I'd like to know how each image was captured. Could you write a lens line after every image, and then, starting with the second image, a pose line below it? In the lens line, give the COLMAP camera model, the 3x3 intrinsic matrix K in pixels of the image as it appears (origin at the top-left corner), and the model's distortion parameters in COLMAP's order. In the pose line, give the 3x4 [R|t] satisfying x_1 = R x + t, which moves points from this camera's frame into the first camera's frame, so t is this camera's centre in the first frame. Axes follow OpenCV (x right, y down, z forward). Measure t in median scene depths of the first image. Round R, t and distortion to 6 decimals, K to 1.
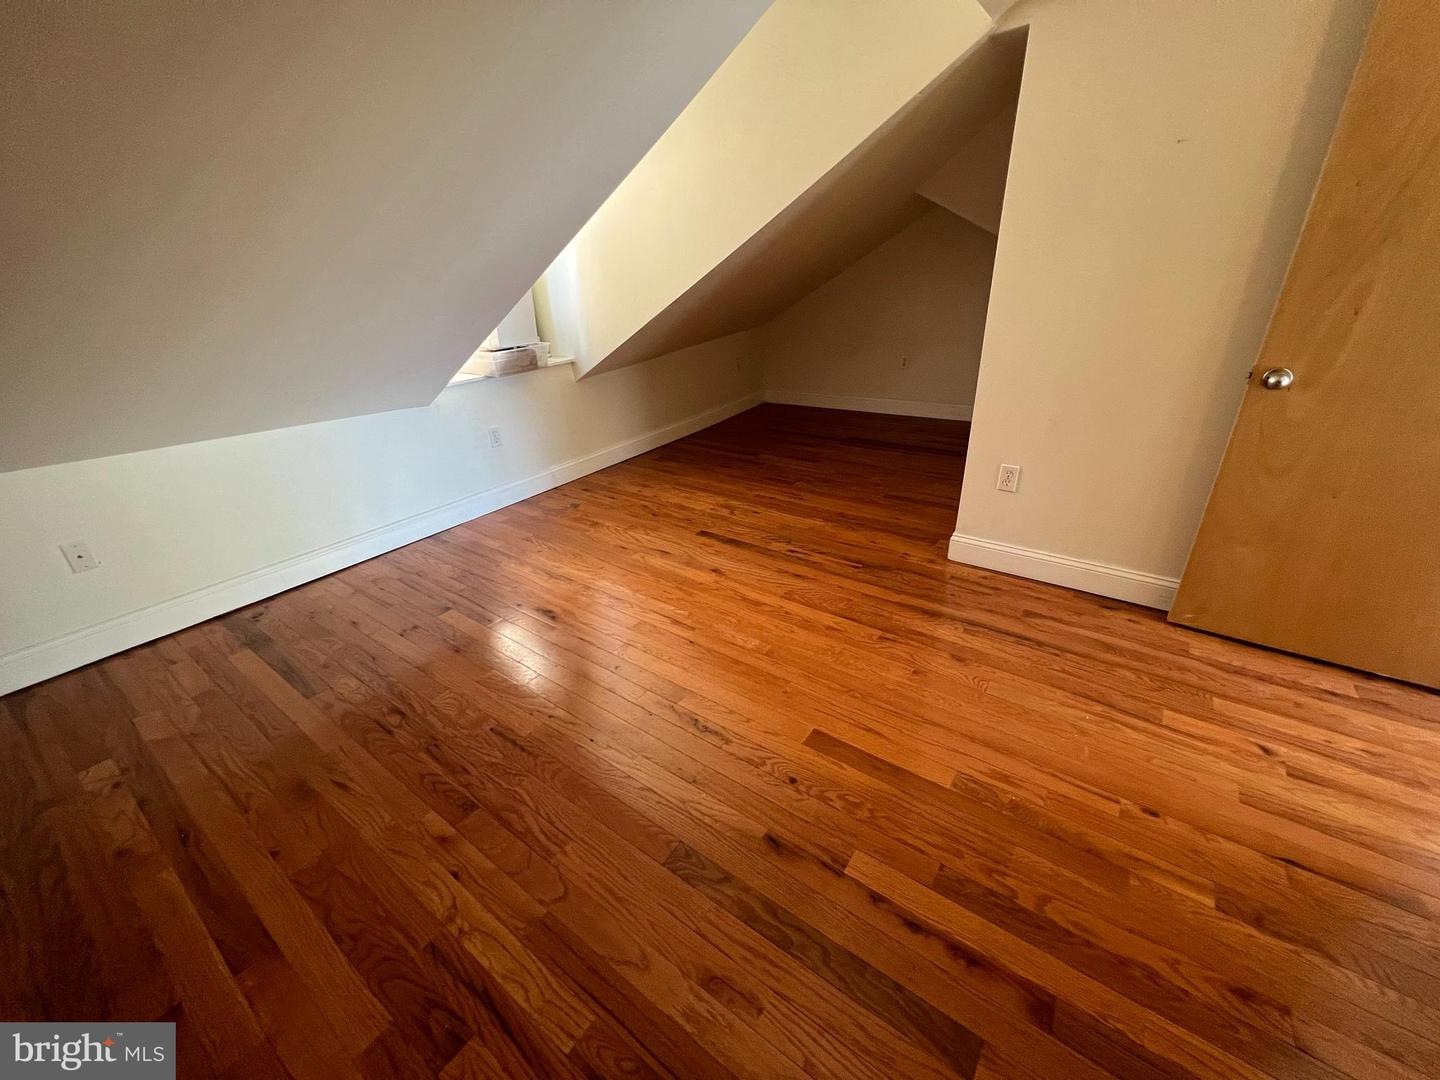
lens RADIAL K [[574.6, 0, 719.6], [0, 574.6, 539.2], [0, 0, 1]] dist [0.000092, 0.000360]
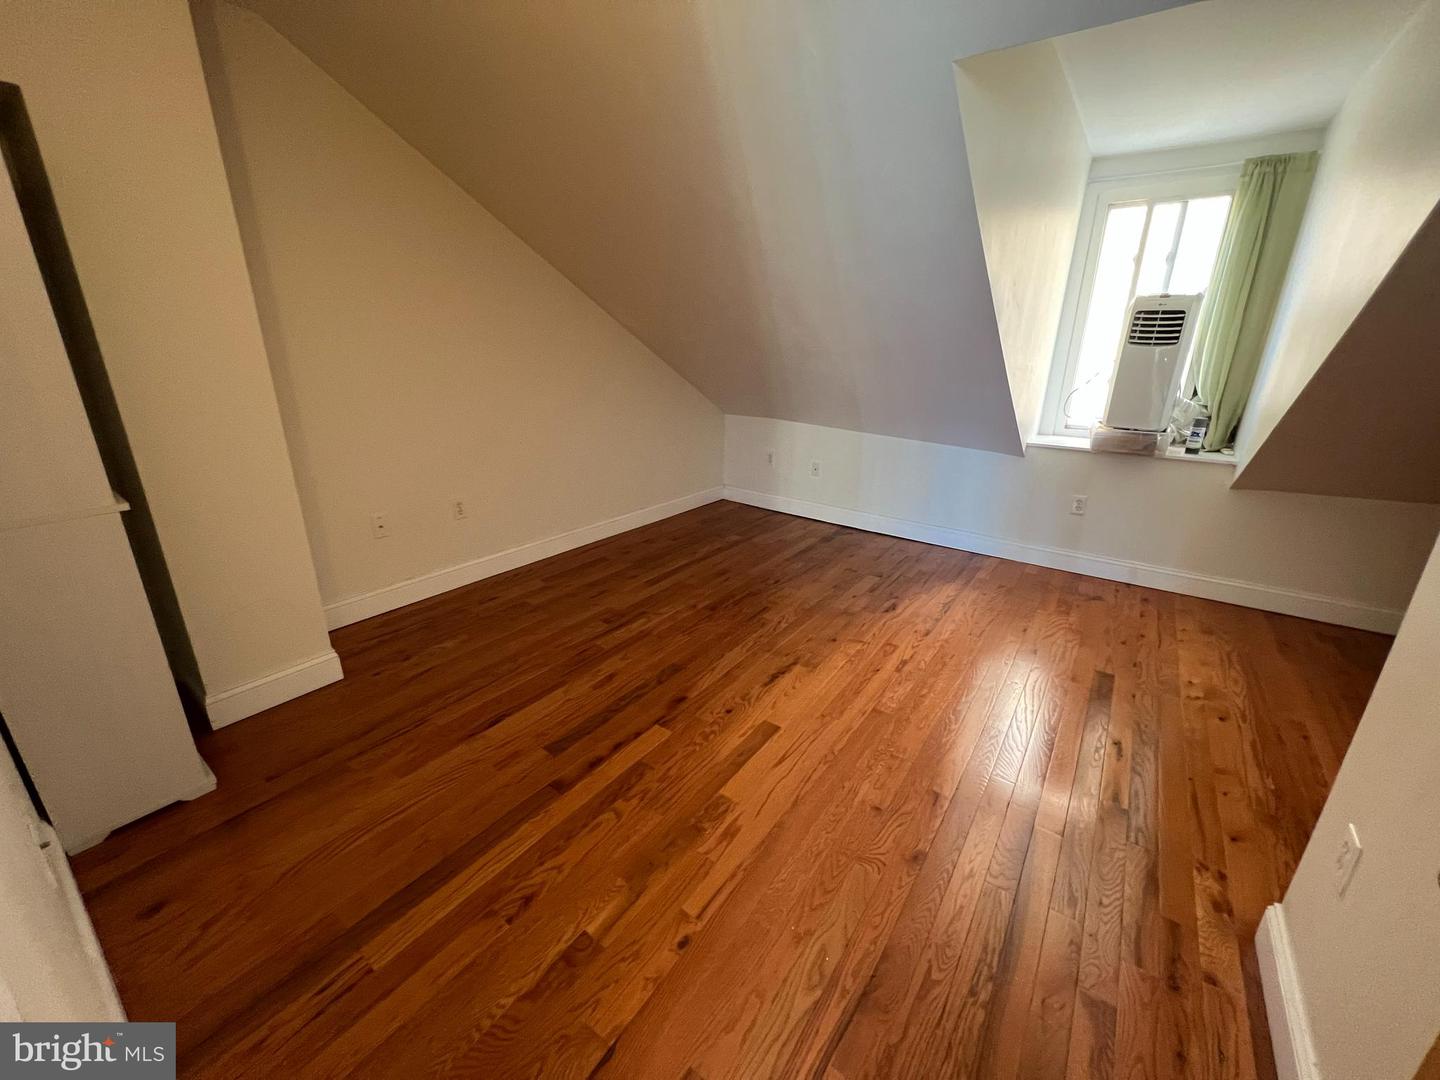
lens RADIAL K [[574.6, 0, 718.8], [0, 574.6, 537.3], [0, 0, 1]] dist [0.000092, 0.000360]
pose [[0.000501, 0.360254, -0.932854, 1.436403], [-0.441055, 0.837298, 0.323114, -0.426194], [0.897480, 0.411278, 0.159312, 0.646353]]
